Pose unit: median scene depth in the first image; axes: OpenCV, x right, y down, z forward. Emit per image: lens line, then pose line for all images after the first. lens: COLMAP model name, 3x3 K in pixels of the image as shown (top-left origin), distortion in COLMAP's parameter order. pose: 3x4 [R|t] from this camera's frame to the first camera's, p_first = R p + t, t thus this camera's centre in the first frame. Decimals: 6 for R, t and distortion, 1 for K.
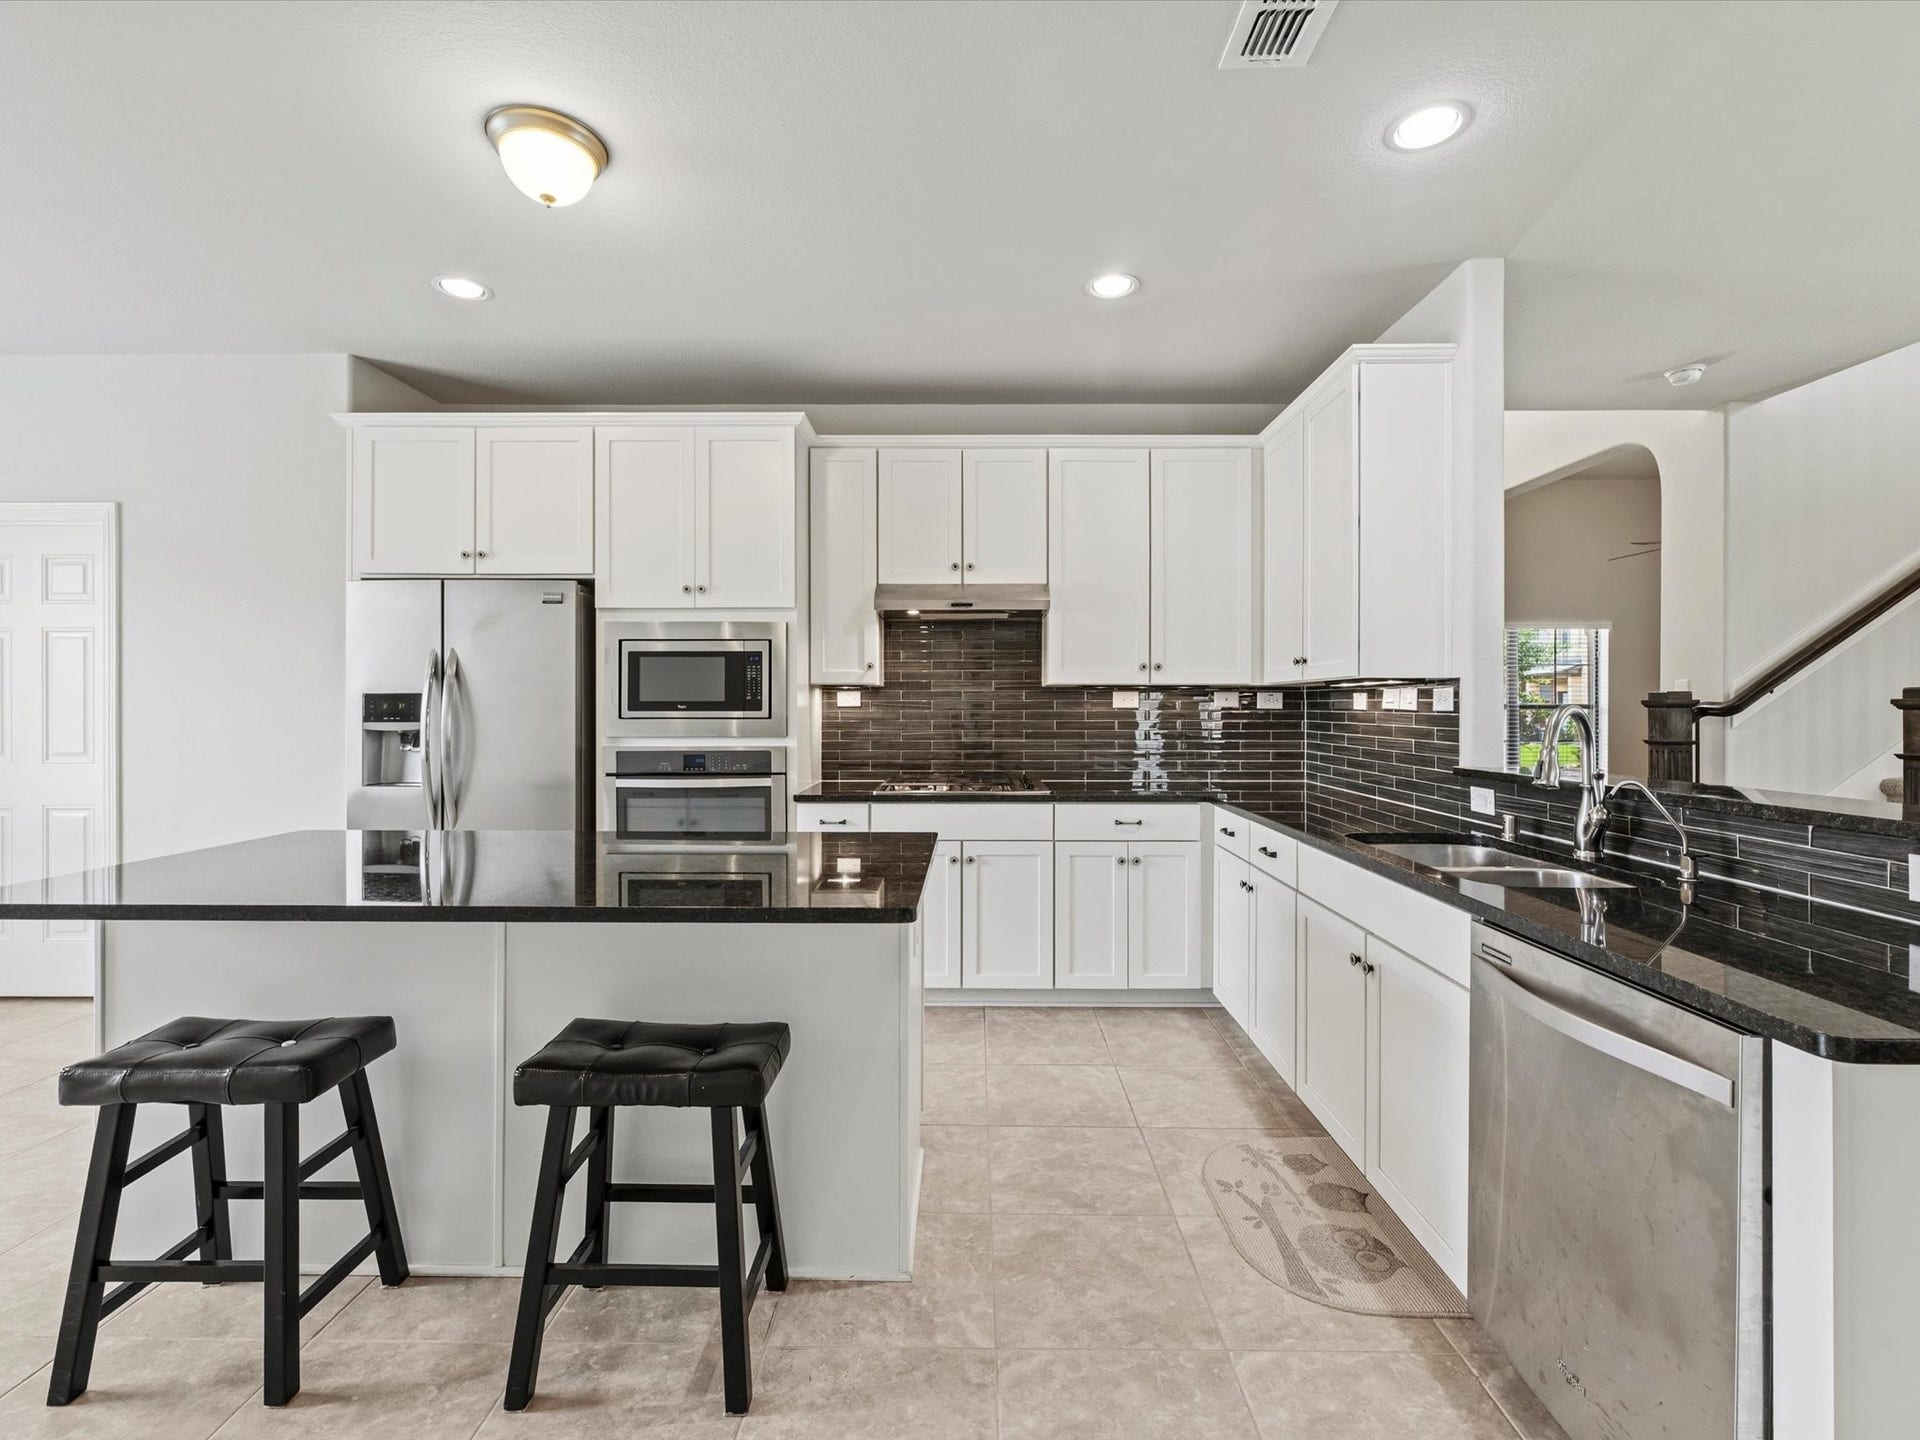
lens RADIAL K [[873.6, 0, 960.9], [0, 873.6, 710.4], [0, 0, 1]] dist [0.000642, 0.000419]
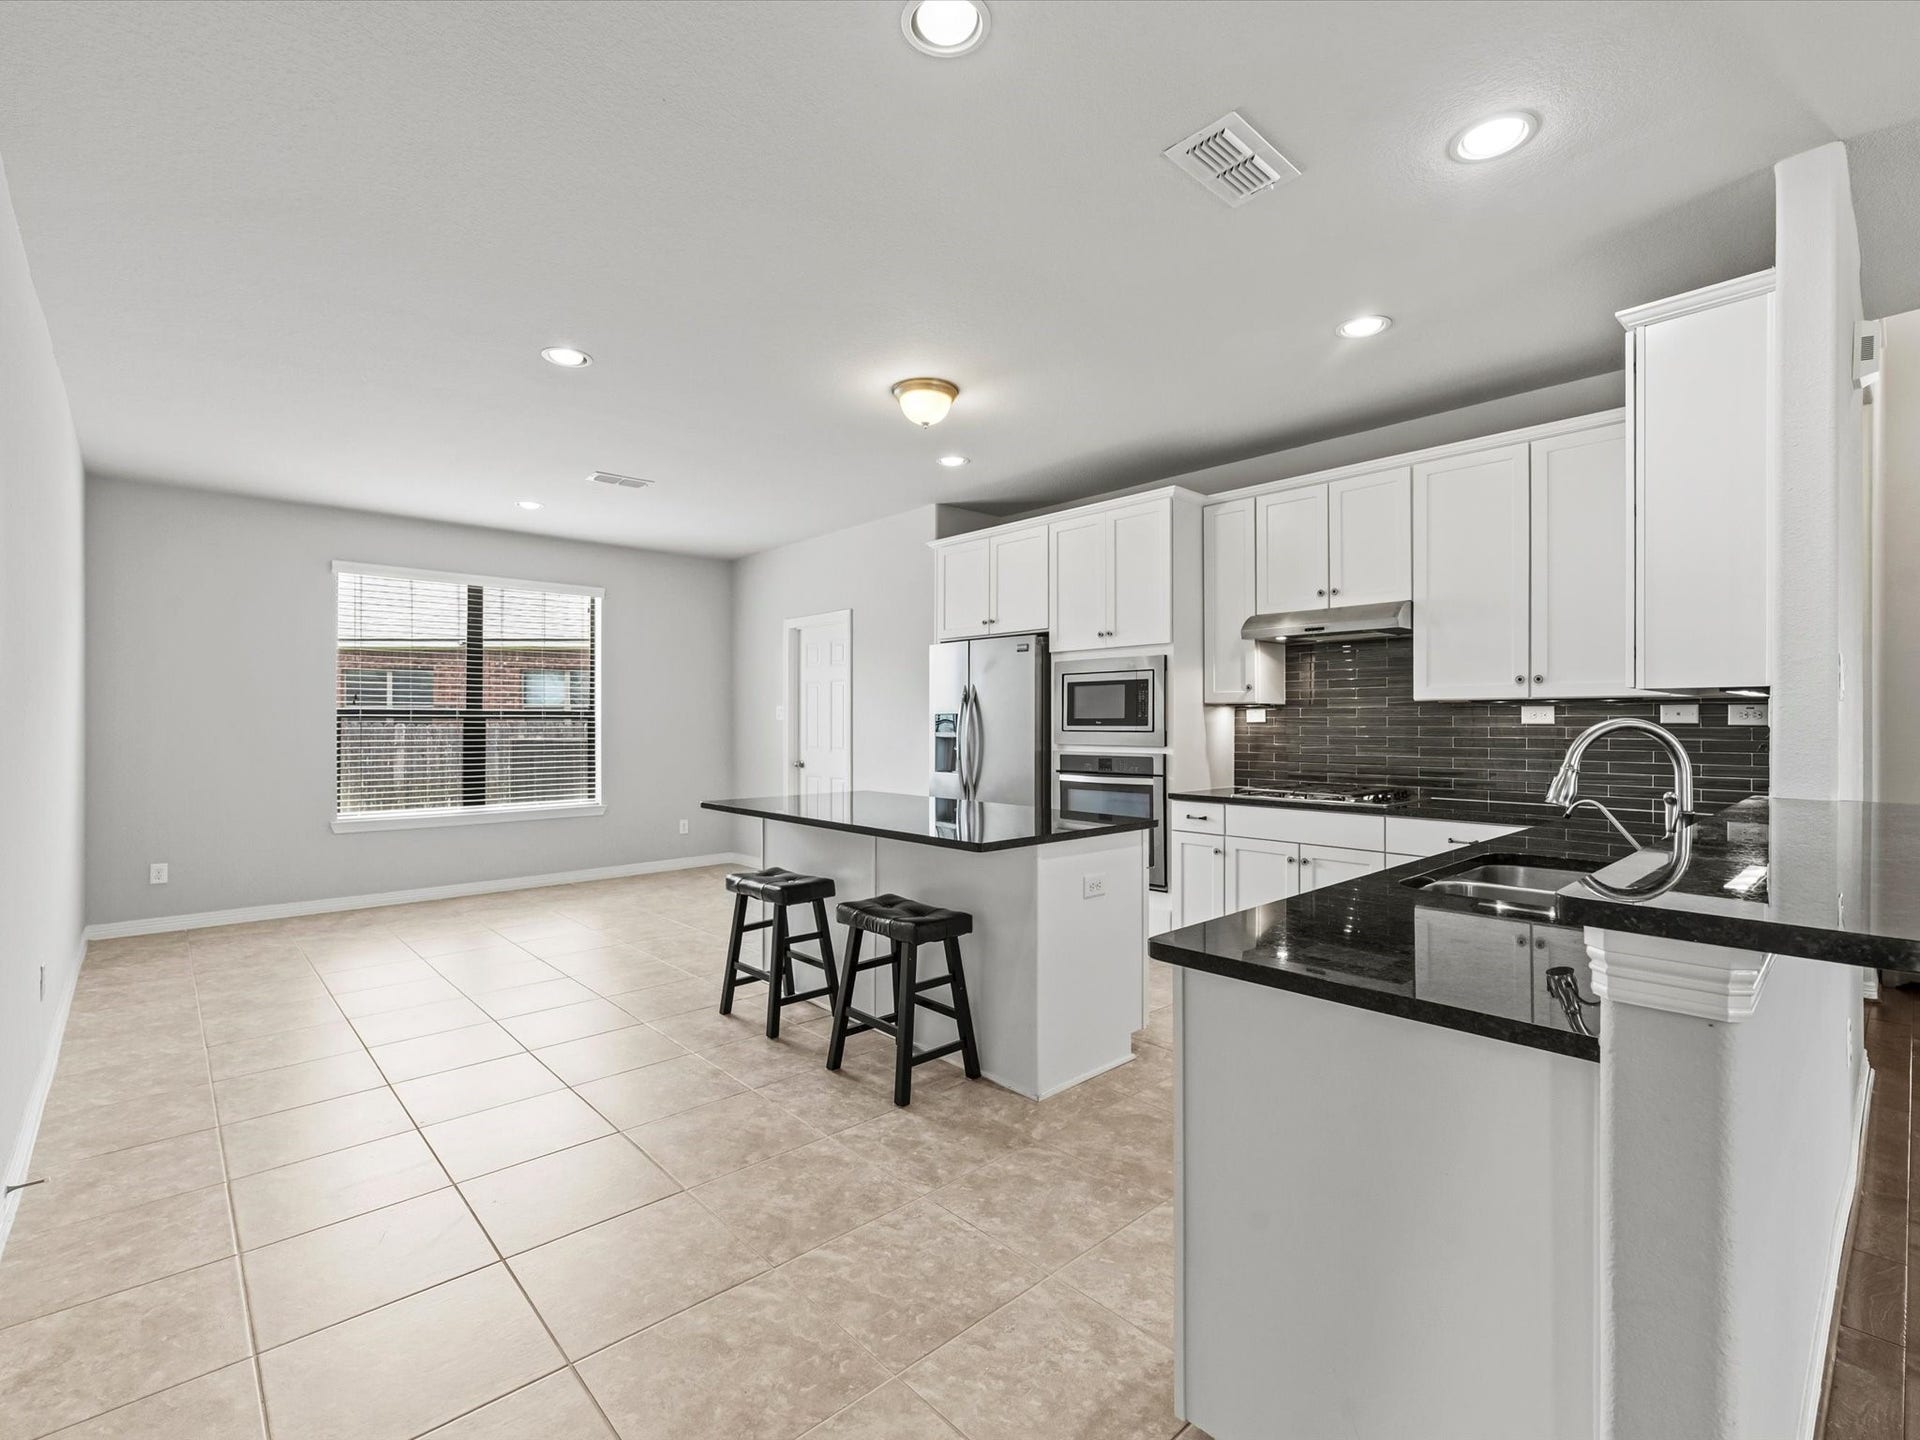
lens RADIAL K [[871.6, 0, 956.6], [0, 871.6, 725.7], [0, 0, 1]] dist [0.003541, 0.000446]
pose [[0.684899, 0.002811, -0.728633, 0.506072], [-0.004447, 0.999990, -0.000323, 0.002296], [0.728625, 0.003461, 0.684904, -0.073802]]
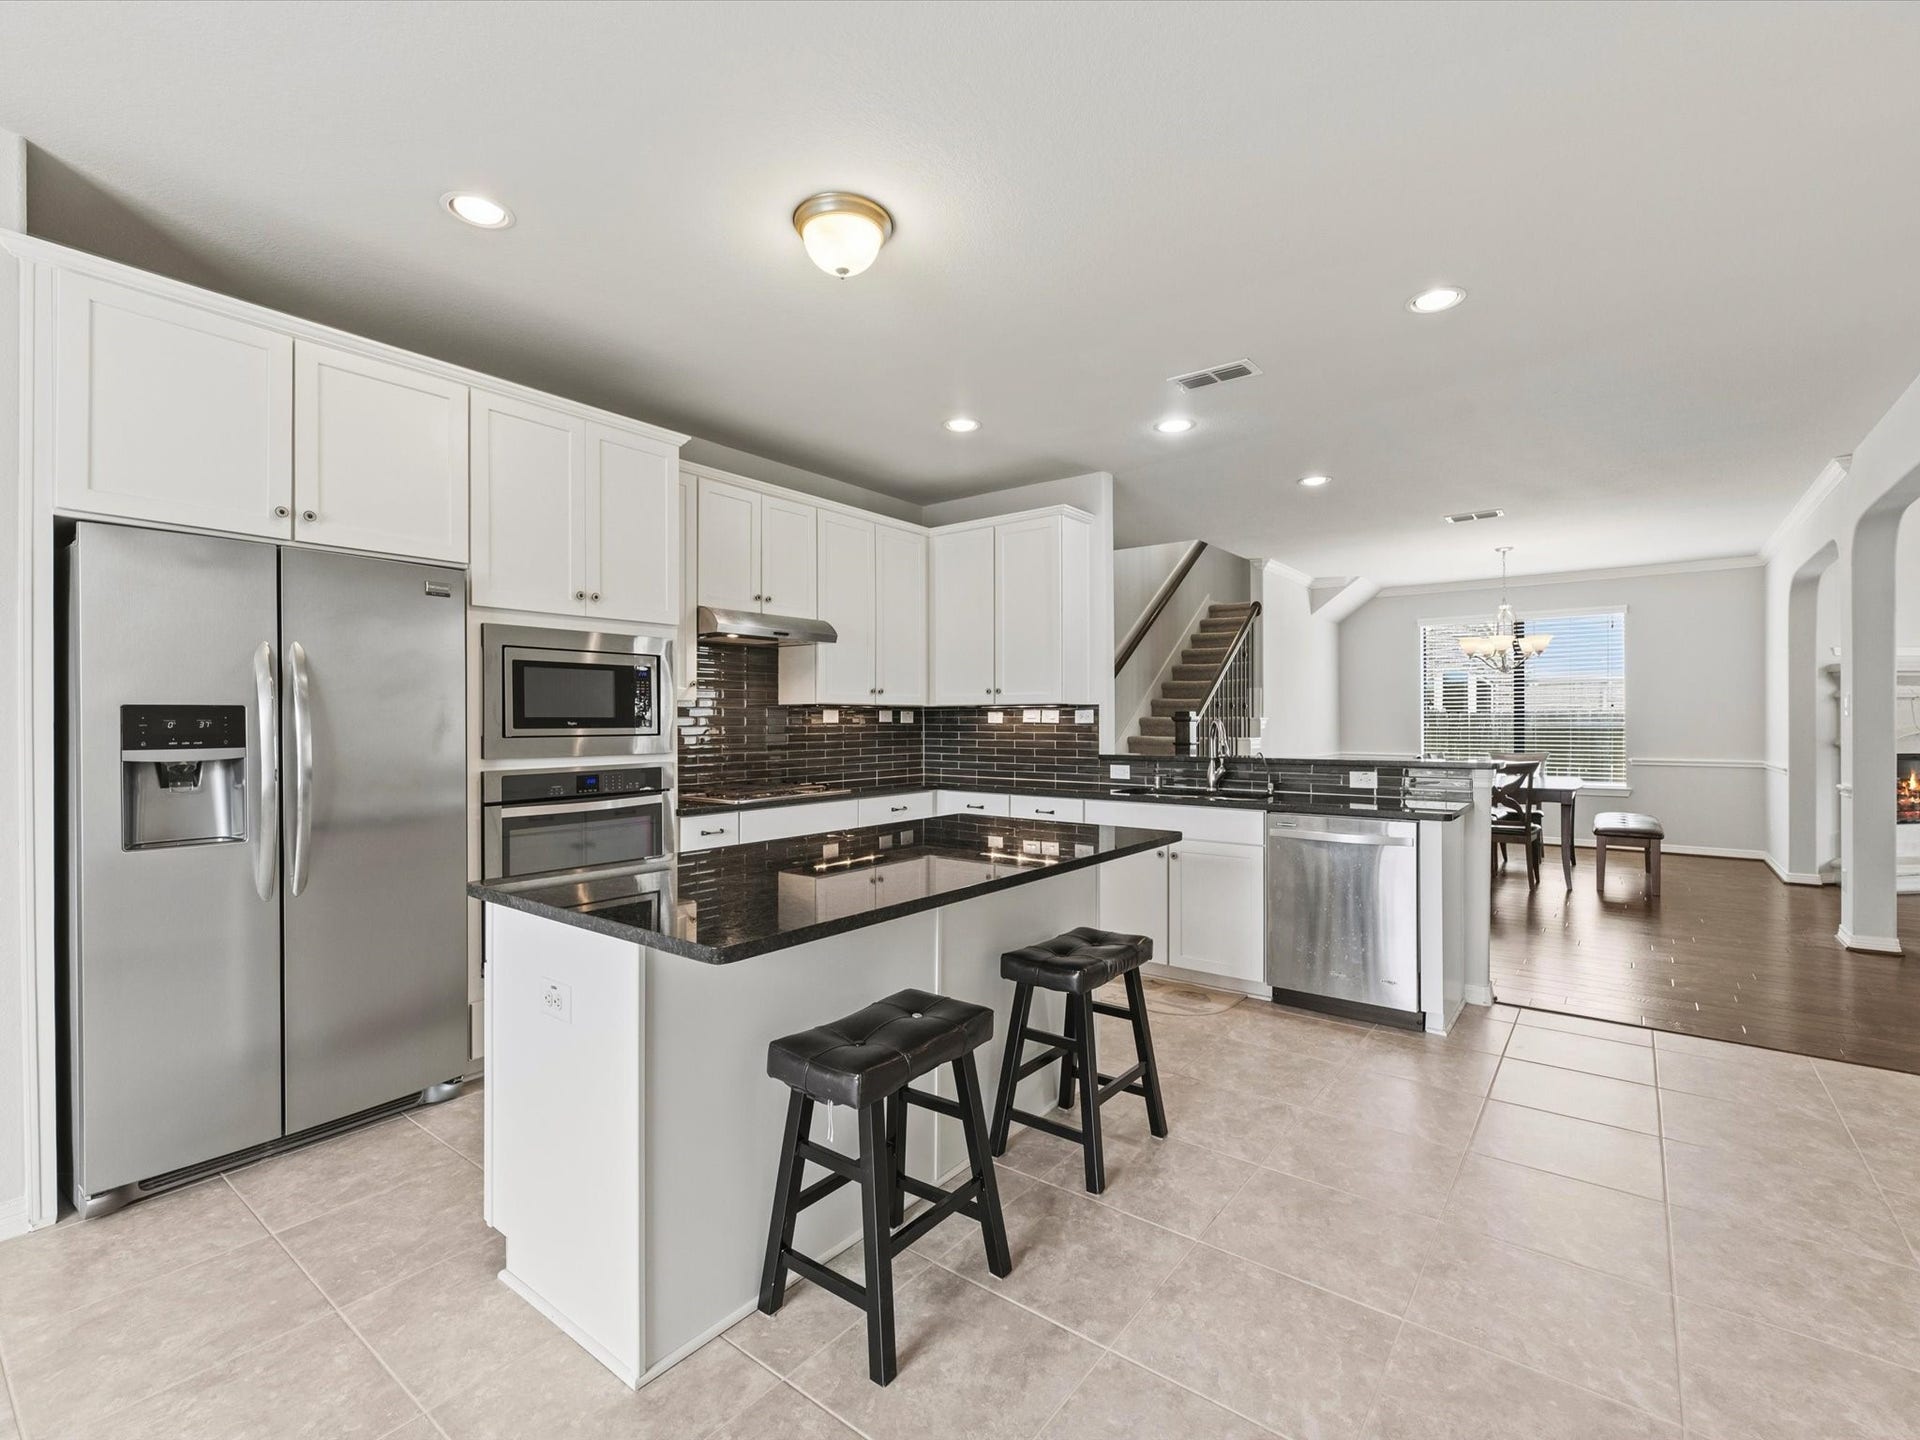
lens RADIAL K [[871.6, 0, 956.6], [0, 871.6, 725.7], [0, 0, 1]] dist [0.003541, 0.000446]
pose [[0.600105, -0.006710, 0.799893, -0.808448], [0.007042, 0.999970, 0.003105, -0.001653], [-0.799890, 0.003769, 0.600134, 0.131100]]
